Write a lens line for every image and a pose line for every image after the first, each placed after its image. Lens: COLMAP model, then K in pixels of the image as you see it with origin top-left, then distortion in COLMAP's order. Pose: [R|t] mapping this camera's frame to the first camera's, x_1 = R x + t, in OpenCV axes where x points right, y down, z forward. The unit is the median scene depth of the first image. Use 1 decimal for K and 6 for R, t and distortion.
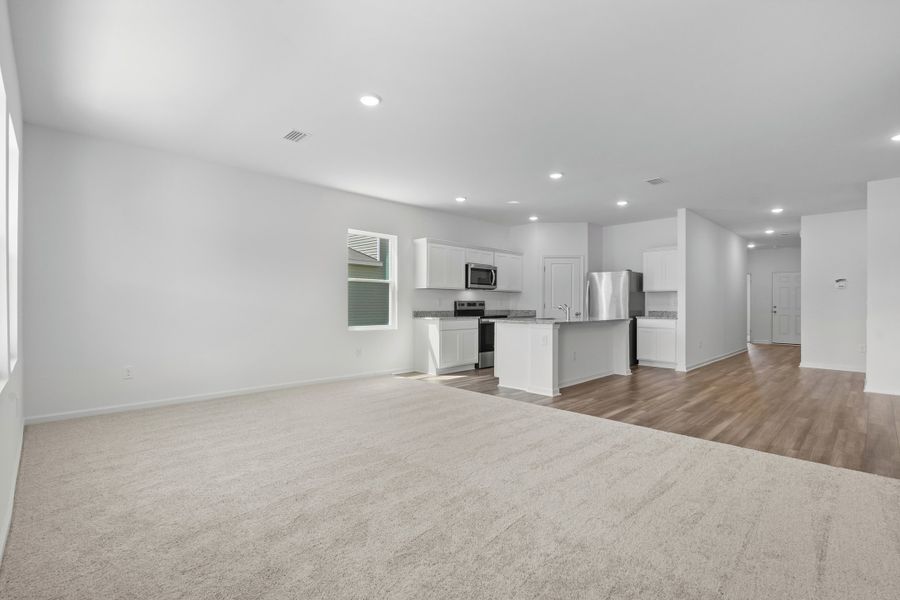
lens RADIAL K [[405.0, 0, 444.6], [0, 405.0, 301.3], [0, 0, 1]] dist [-0.014262, 0.001076]
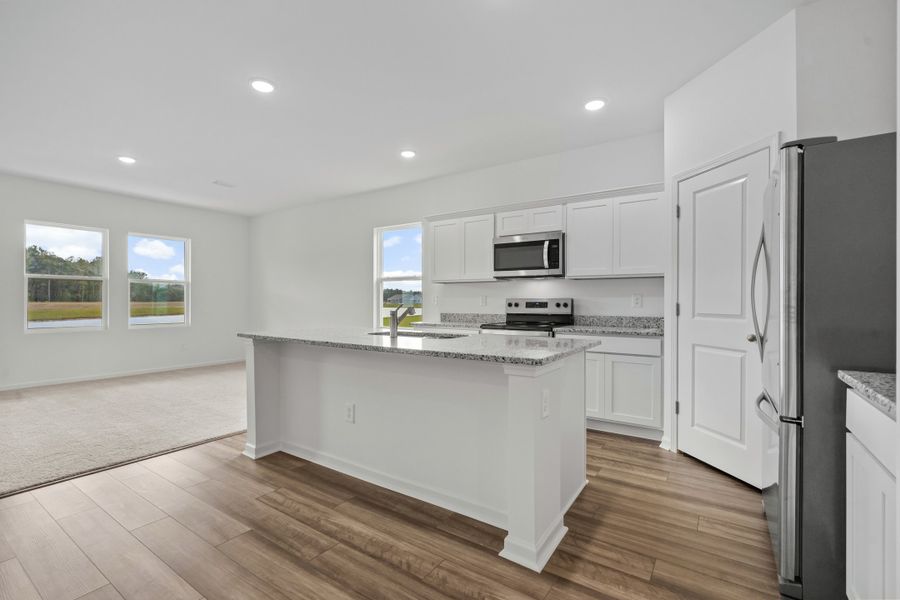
lens RADIAL K [[405.0, 0, 450.9], [0, 405.0, 302.0], [0, 0, 1]] dist [-0.014262, 0.001076]
pose [[0.205657, -0.002809, -0.978620, 0.615930], [0.004186, 0.999989, -0.001990, 0.004558], [0.978615, -0.003687, 0.205667, 0.772115]]
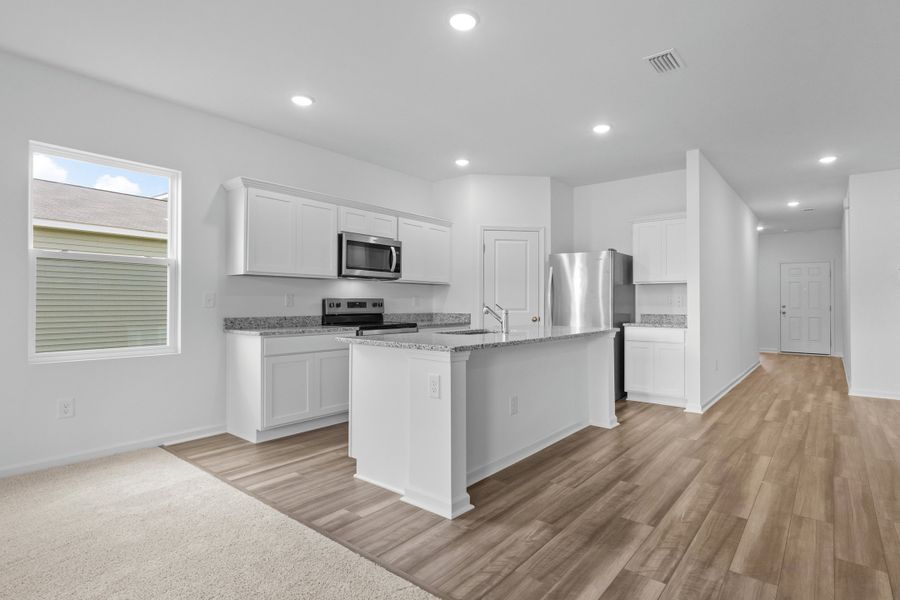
lens RADIAL K [[465.6, 0, 474.3], [0, 465.6, 292.0], [0, 0, 1]] dist [-0.003399, -0.001480]
pose [[0.989386, 0.002632, 0.145291, 0.138380], [-0.000254, 0.999866, -0.016384, 0.000389], [-0.145314, 0.016173, 0.989253, 0.314723]]
